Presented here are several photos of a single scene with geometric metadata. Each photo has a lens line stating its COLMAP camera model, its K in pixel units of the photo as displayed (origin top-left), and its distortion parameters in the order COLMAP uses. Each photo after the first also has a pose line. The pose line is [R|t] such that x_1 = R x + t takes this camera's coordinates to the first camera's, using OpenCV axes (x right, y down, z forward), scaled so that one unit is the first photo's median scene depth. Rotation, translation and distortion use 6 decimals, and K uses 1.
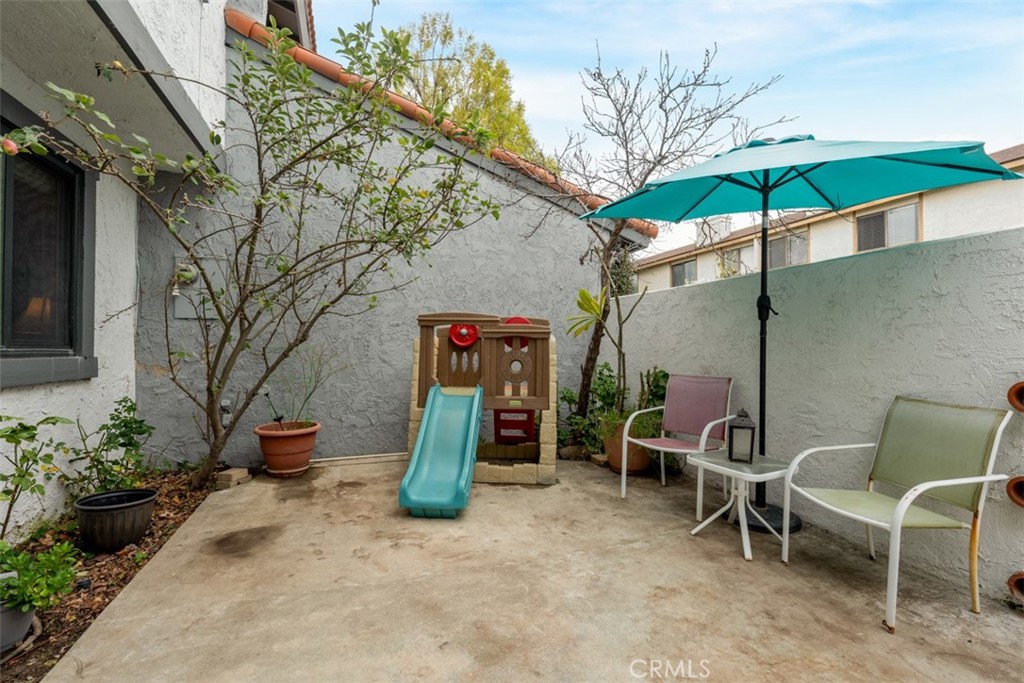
lens RADIAL K [[457.3, 0, 516.4], [0, 457.3, 341.0], [0, 0, 1]] dist [-0.007158, 0.001209]
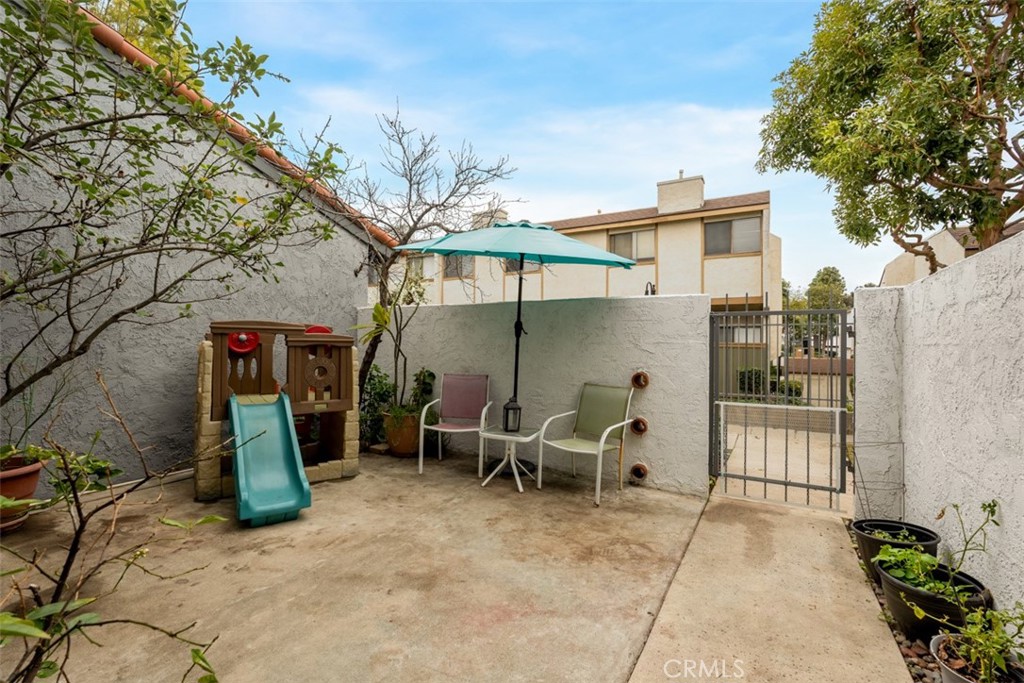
lens RADIAL K [[457.3, 0, 516.4], [0, 457.3, 341.0], [0, 0, 1]] dist [-0.007158, 0.001209]
pose [[0.751688, 0.004533, 0.659503, -0.458727], [-0.017677, 0.999756, 0.013276, -0.052444], [-0.659282, -0.021637, 0.751585, -0.135715]]
